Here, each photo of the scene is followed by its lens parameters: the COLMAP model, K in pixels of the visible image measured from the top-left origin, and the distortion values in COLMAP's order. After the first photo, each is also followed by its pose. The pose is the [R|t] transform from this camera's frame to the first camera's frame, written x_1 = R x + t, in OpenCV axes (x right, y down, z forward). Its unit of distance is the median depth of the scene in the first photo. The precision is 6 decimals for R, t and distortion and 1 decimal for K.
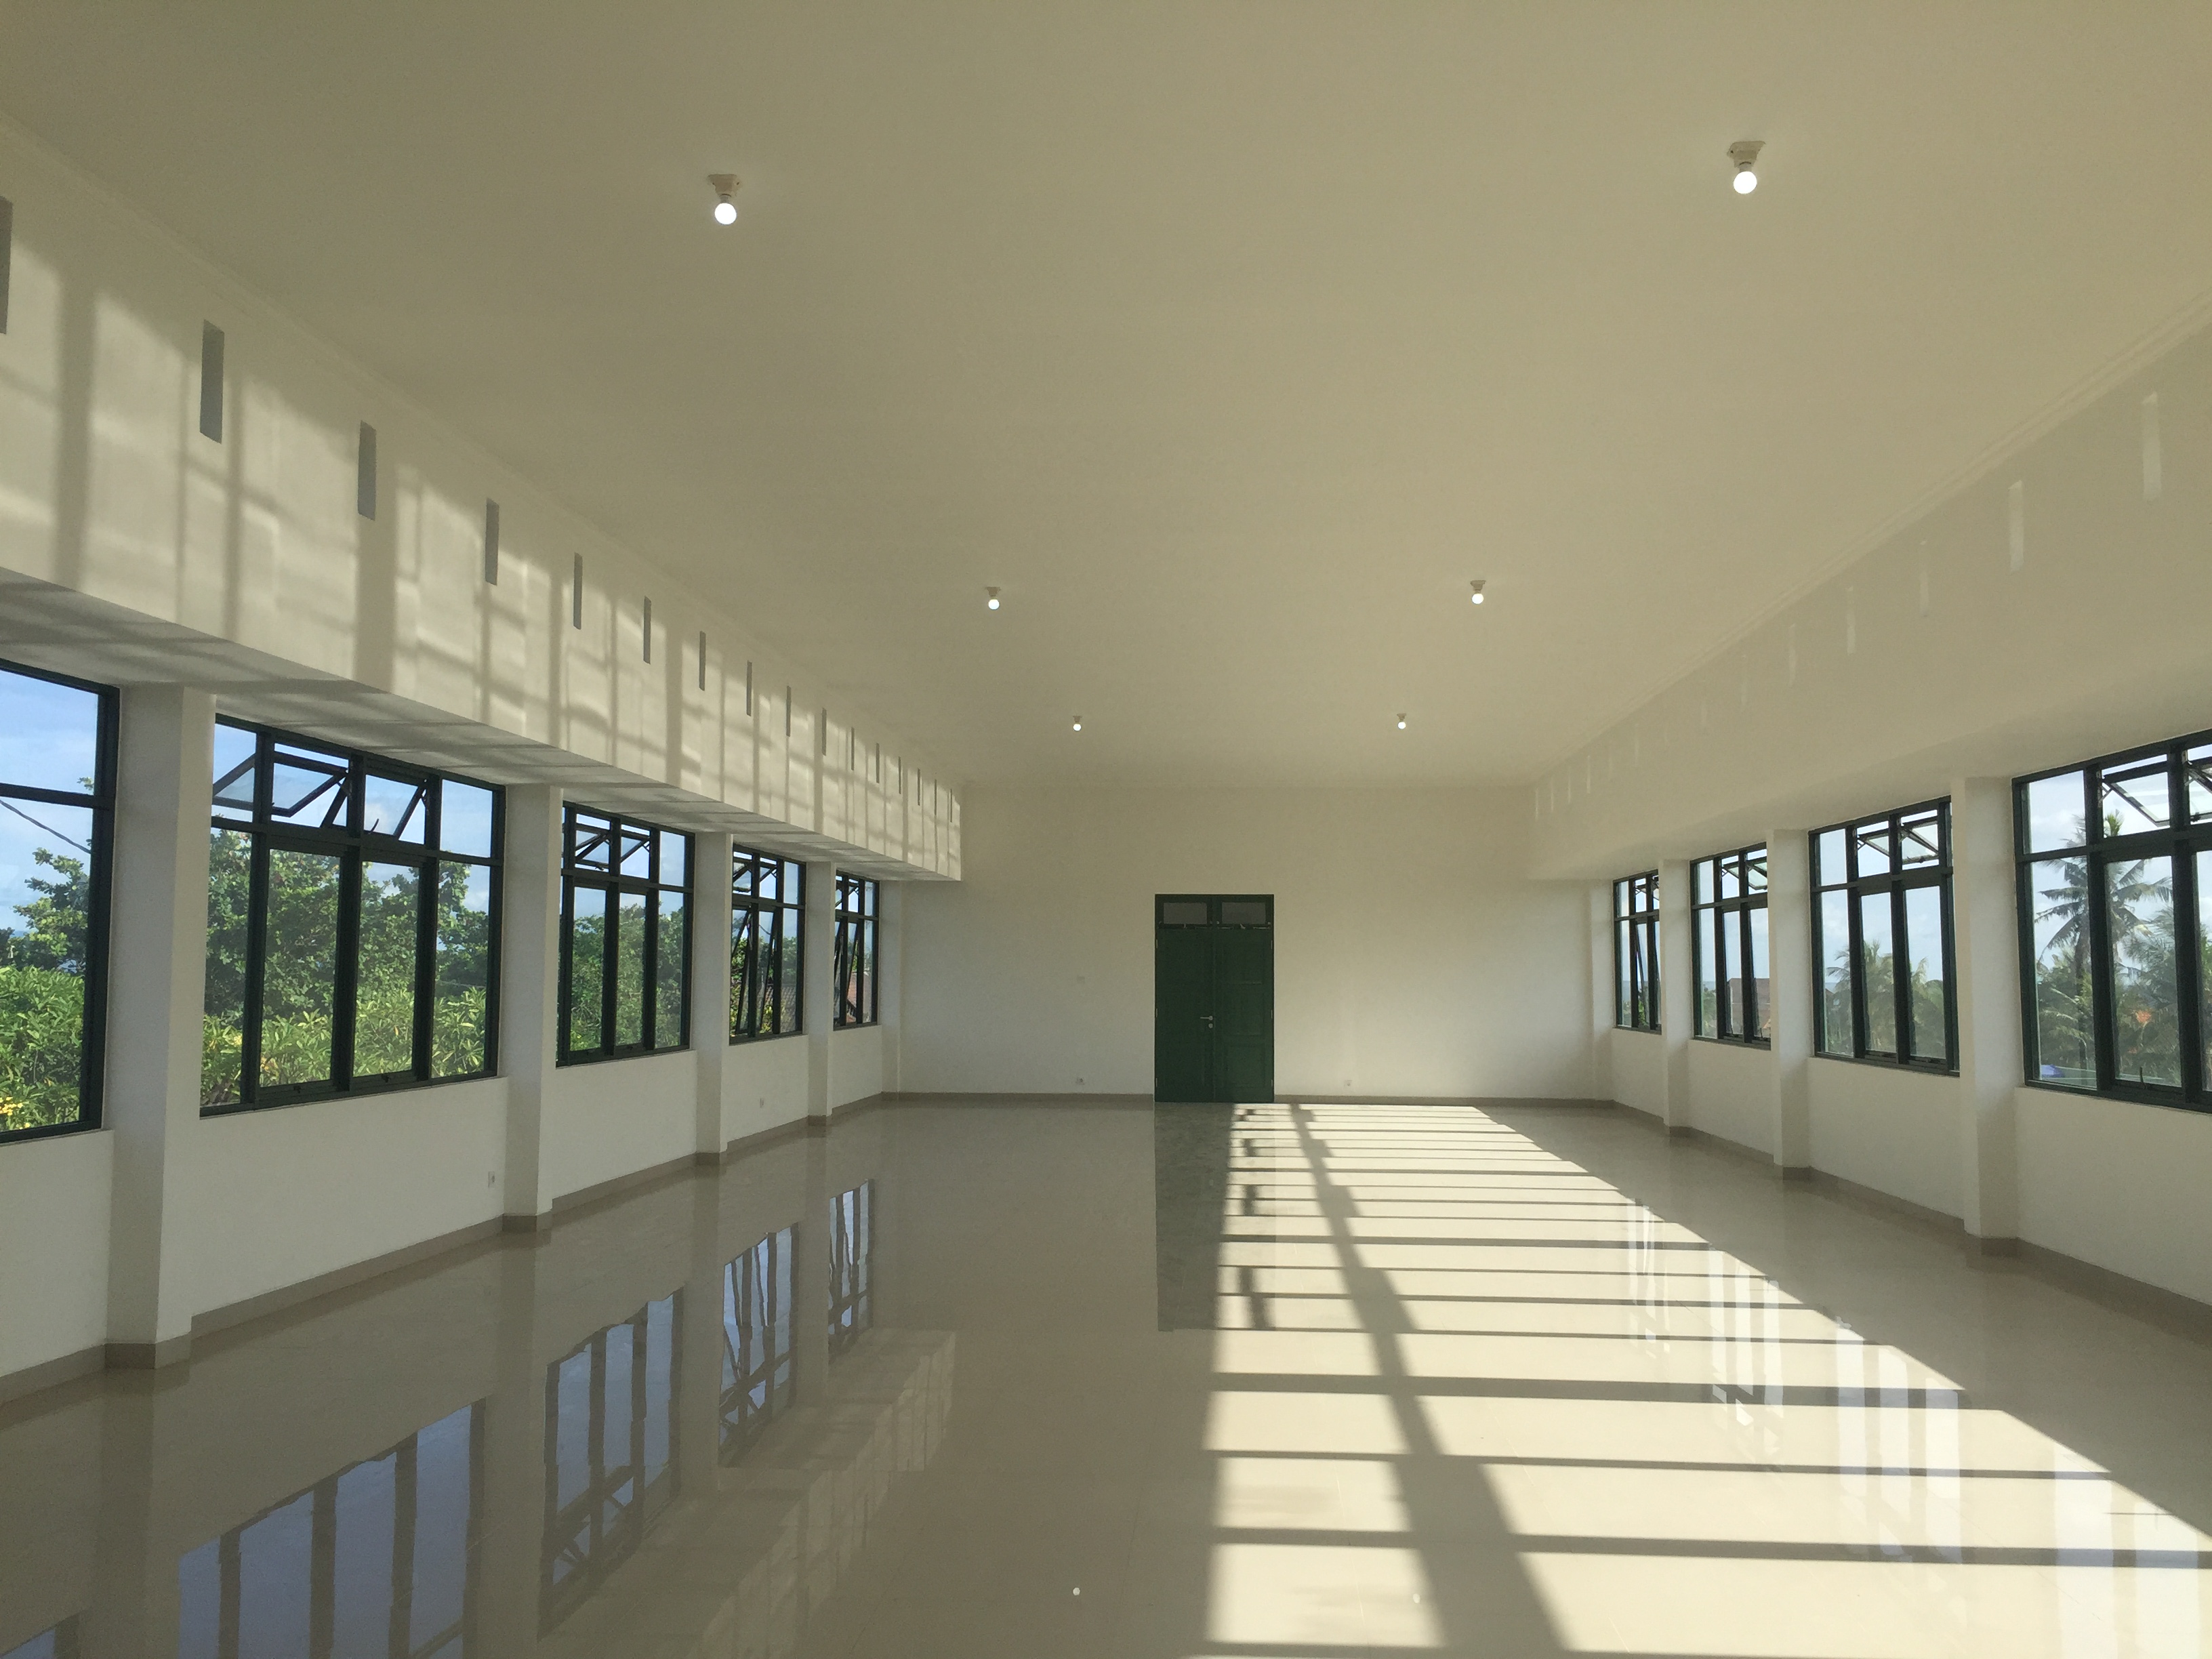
lens RADIAL K [[1873.2, 0, 1106.0], [0, 1873.2, 829.5], [0, 0, 1]] dist [0.055637, -0.094994]
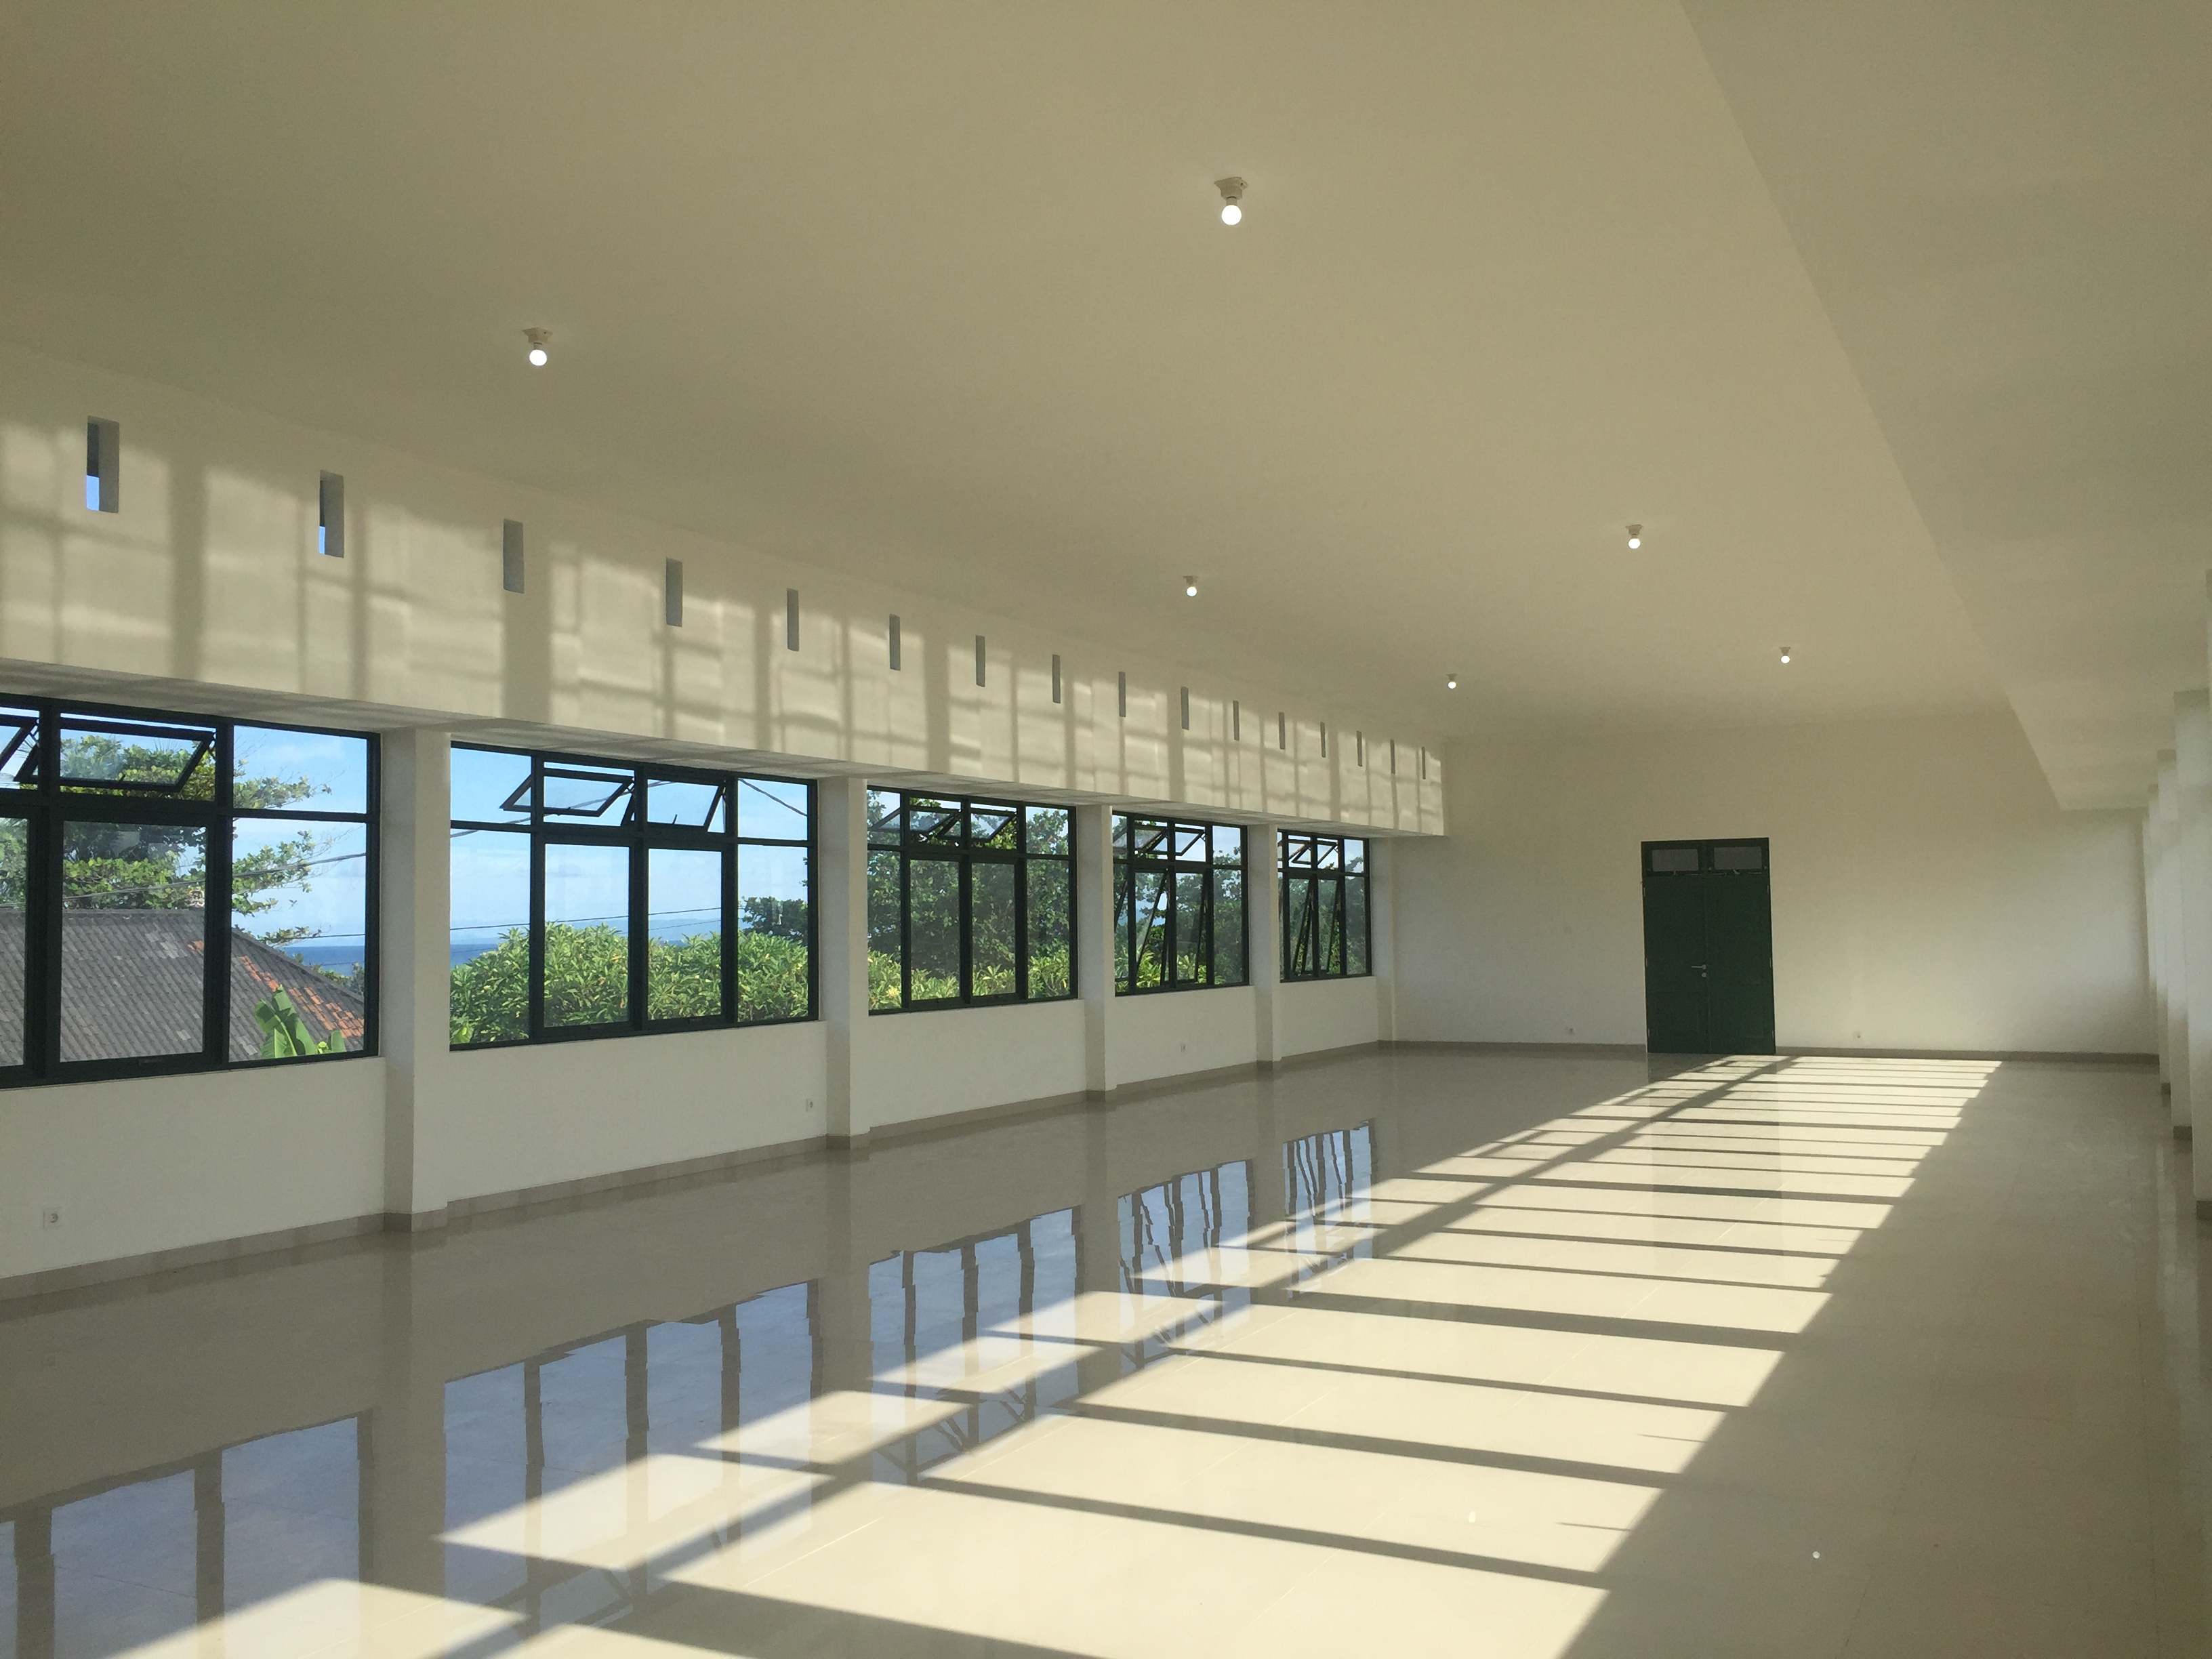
lens RADIAL K [[1878.9, 0, 1106.0], [0, 1878.9, 829.5], [0, 0, 1]] dist [0.040819, 0.003508]
pose [[0.920137, -0.037404, -0.389806, 0.322784], [0.047254, 0.998759, 0.015705, -0.000839], [0.388735, -0.032870, 0.920763, -0.032117]]
